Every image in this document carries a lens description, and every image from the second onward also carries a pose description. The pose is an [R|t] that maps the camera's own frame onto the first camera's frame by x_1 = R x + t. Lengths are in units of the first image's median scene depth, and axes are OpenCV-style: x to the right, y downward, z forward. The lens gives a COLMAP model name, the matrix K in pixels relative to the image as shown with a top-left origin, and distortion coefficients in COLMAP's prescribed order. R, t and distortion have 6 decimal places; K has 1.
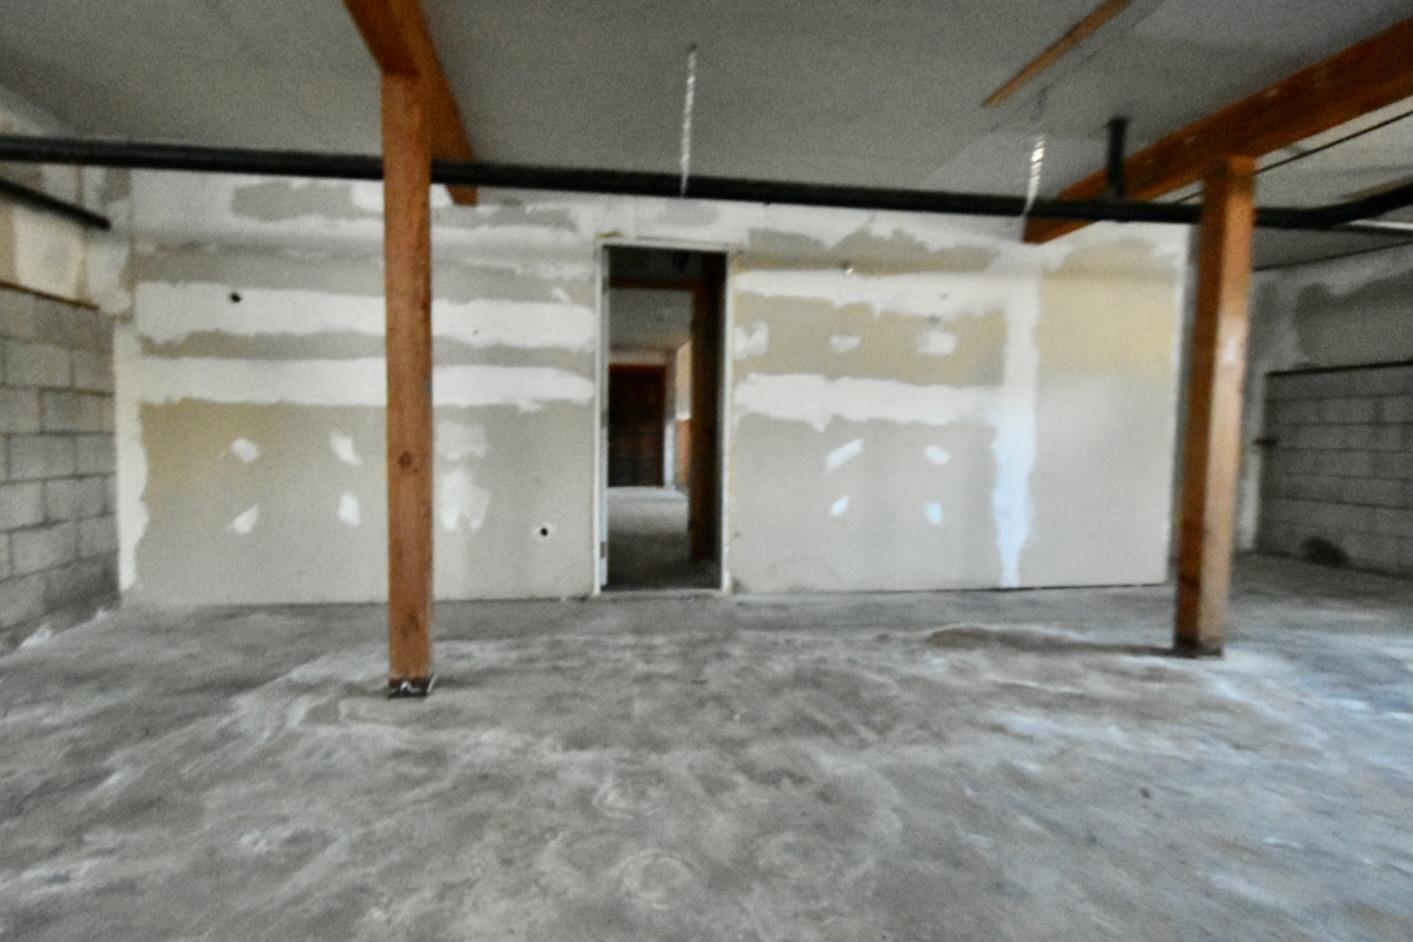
lens RADIAL K [[683.7, 0, 706.5], [0, 683.7, 471.0], [0, 0, 1]] dist [-0.000955, -0.000225]
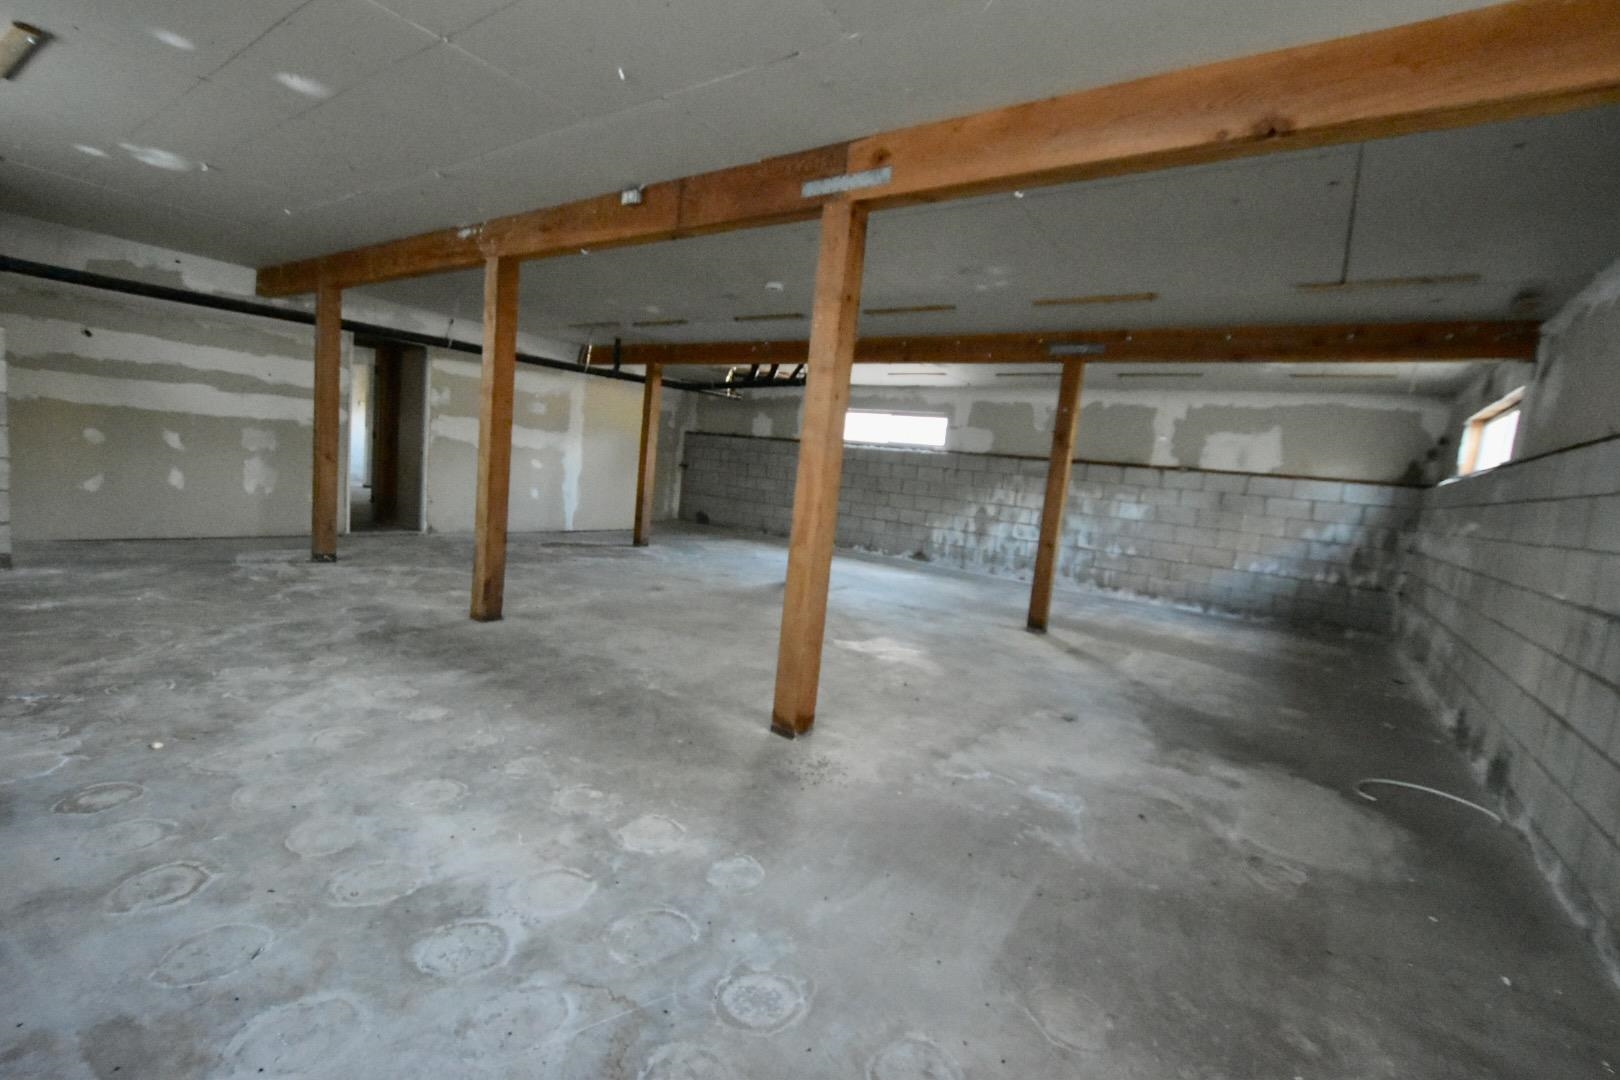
lens RADIAL K [[706.1, 0, 803.8], [0, 706.1, 542.5], [0, 0, 1]] dist [0.021091, -0.012775]
pose [[0.709667, -0.022657, 0.704173, -0.600606], [-0.046257, 0.995828, 0.078659, 0.006183], [-0.703017, -0.088395, 0.705658, -1.085004]]
